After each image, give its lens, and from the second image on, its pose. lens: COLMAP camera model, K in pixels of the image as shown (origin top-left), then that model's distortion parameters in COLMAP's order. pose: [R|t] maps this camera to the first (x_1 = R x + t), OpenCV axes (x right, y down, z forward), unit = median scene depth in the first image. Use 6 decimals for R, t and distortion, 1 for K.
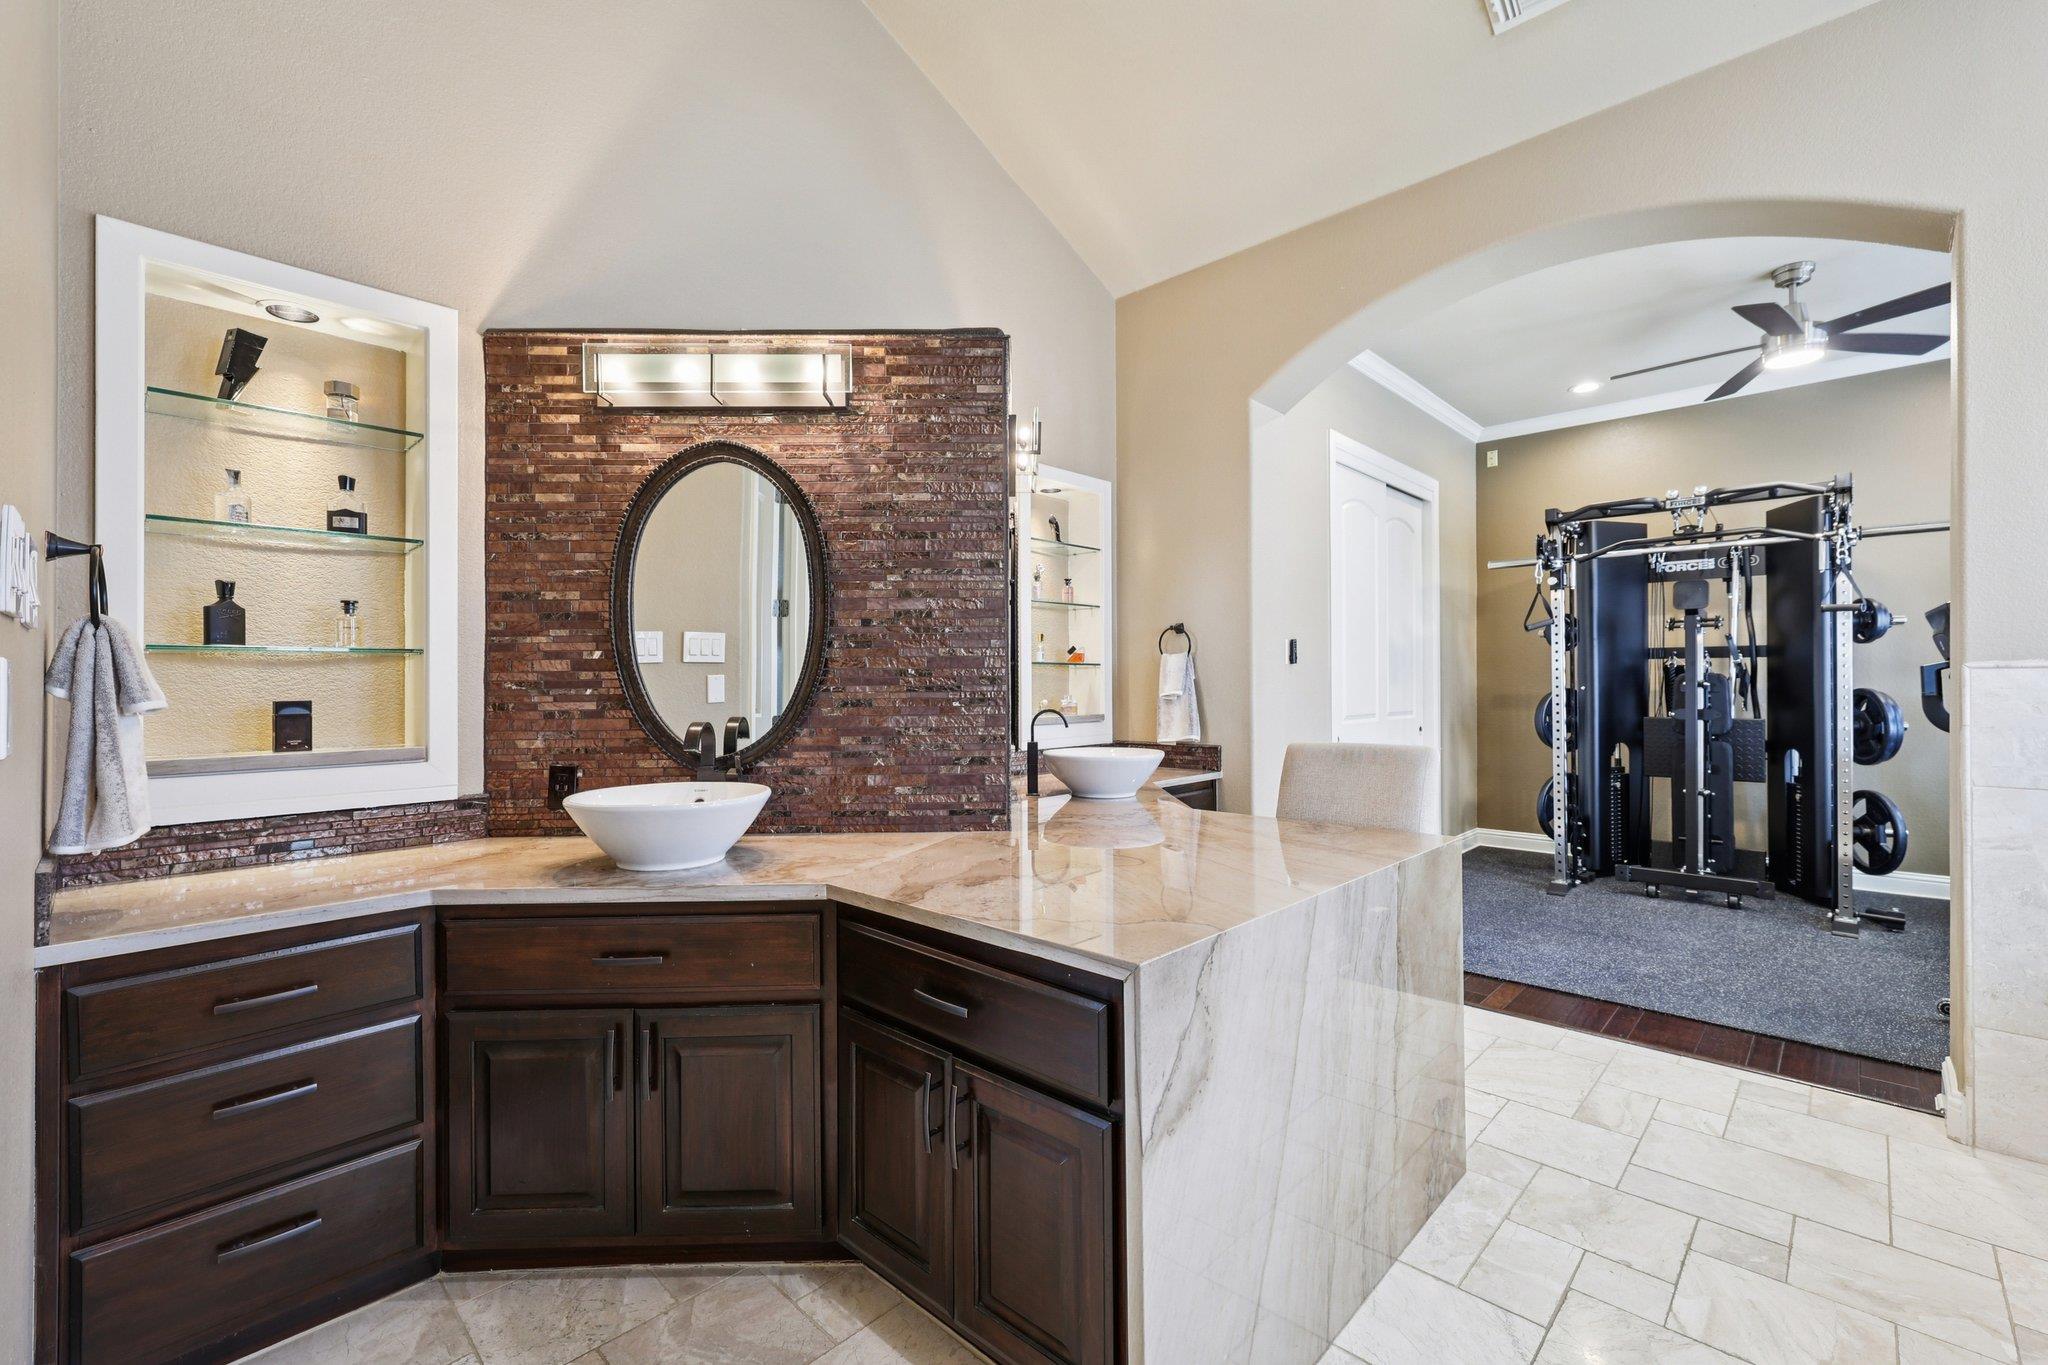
lens RADIAL K [[861.2, 0, 1028.7], [0, 861.2, 678.9], [0, 0, 1]] dist [-0.000218, 0.000144]
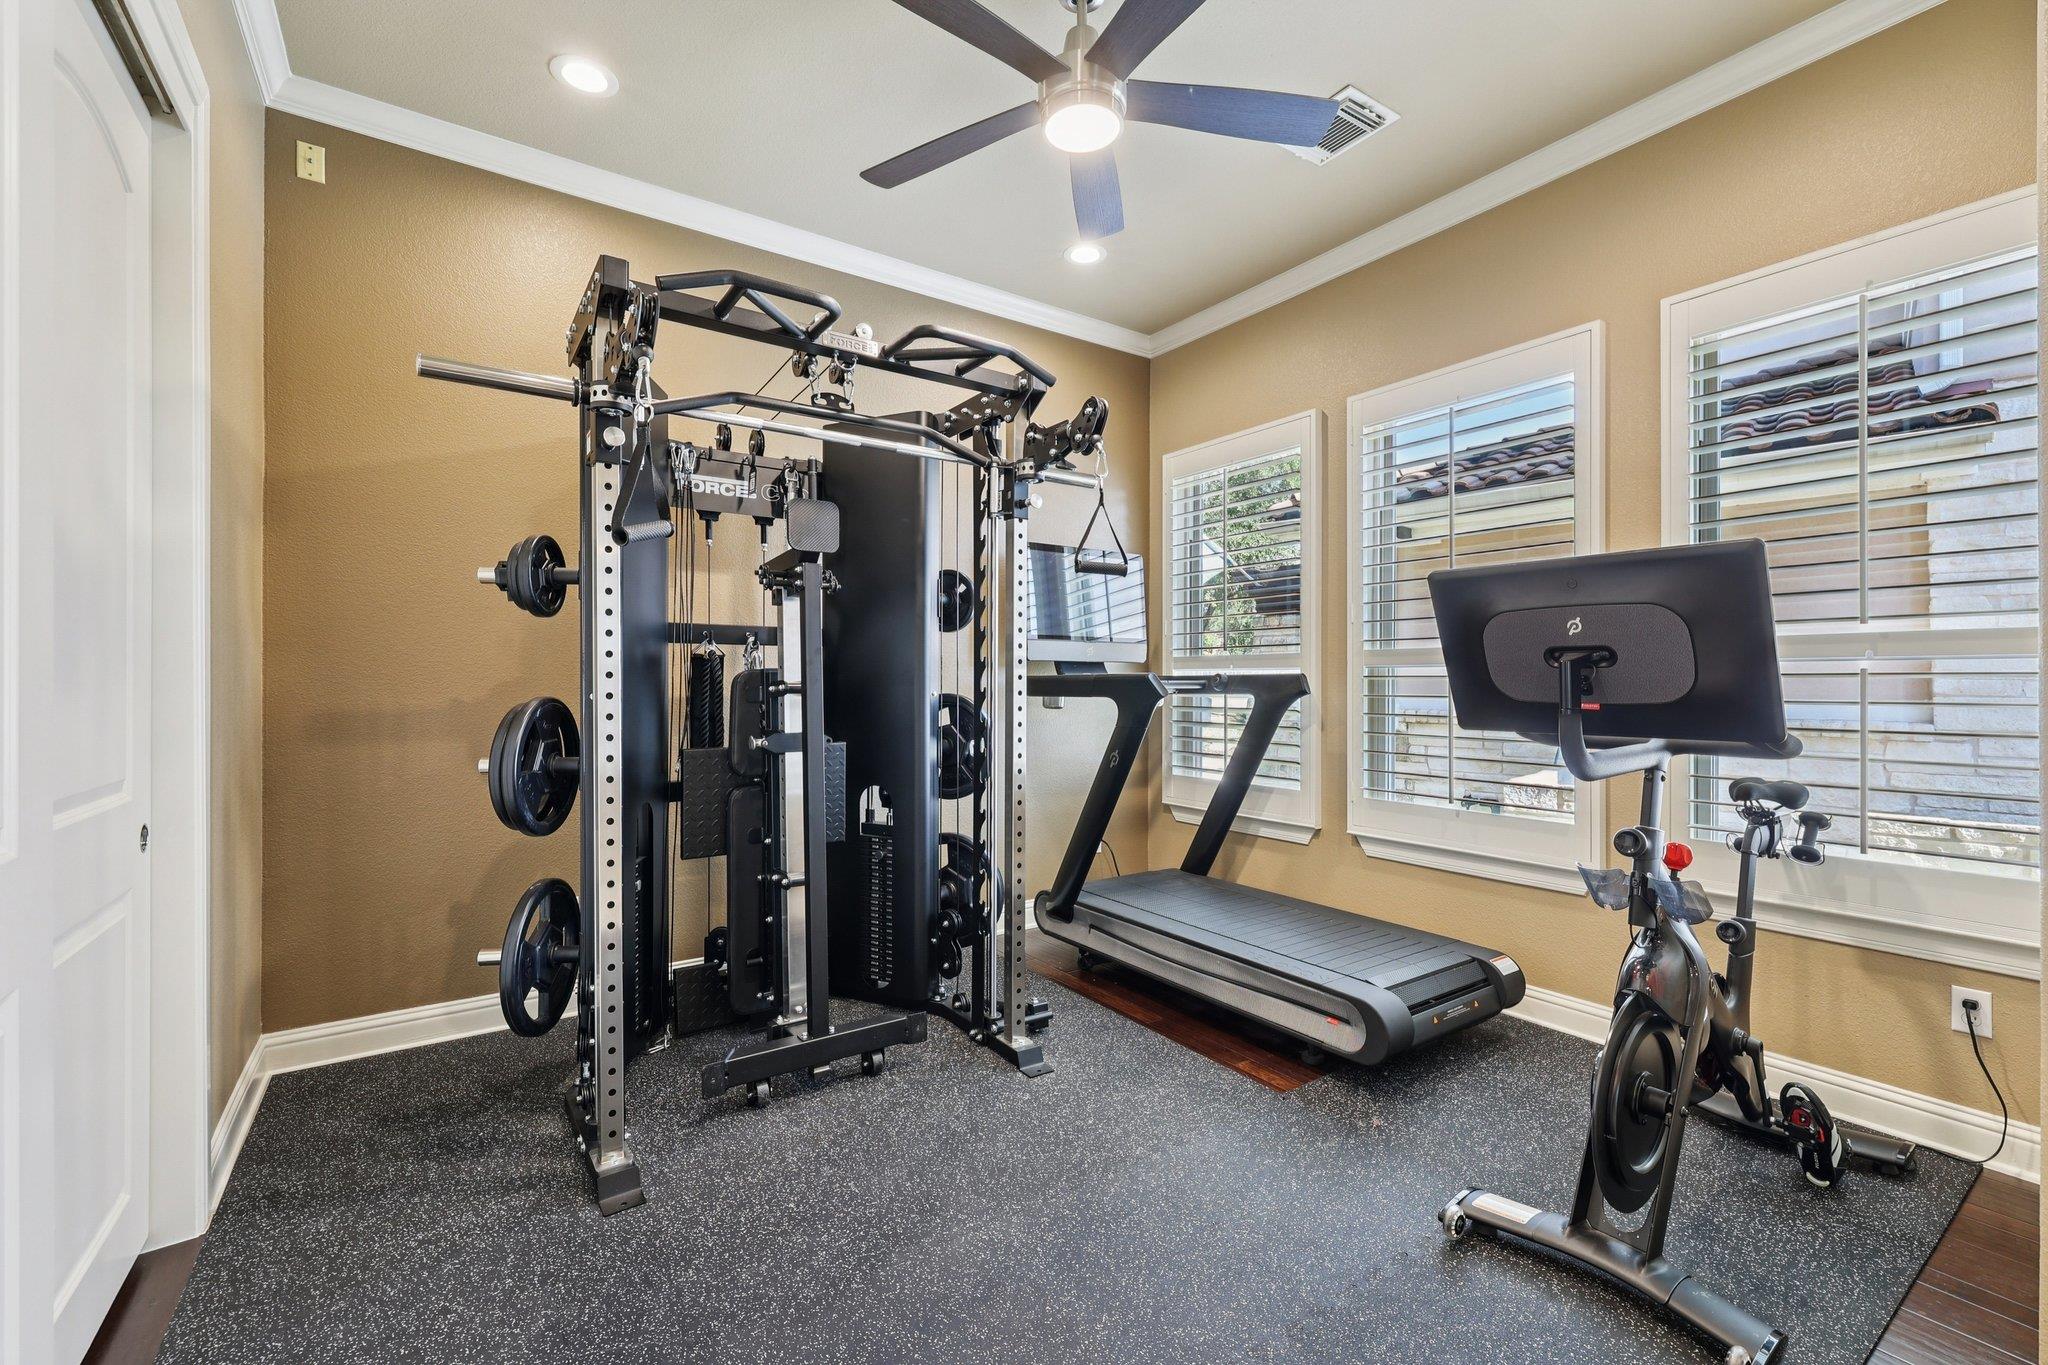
lens RADIAL K [[861.2, 0, 1028.7], [0, 861.2, 678.9], [0, 0, 1]] dist [-0.000218, 0.000144]
pose [[0.212188, 0.003642, 0.977222, 0.212298], [-0.009822, 0.999950, -0.001594, -0.000369], [-0.977179, -0.009260, 0.212214, 0.605194]]
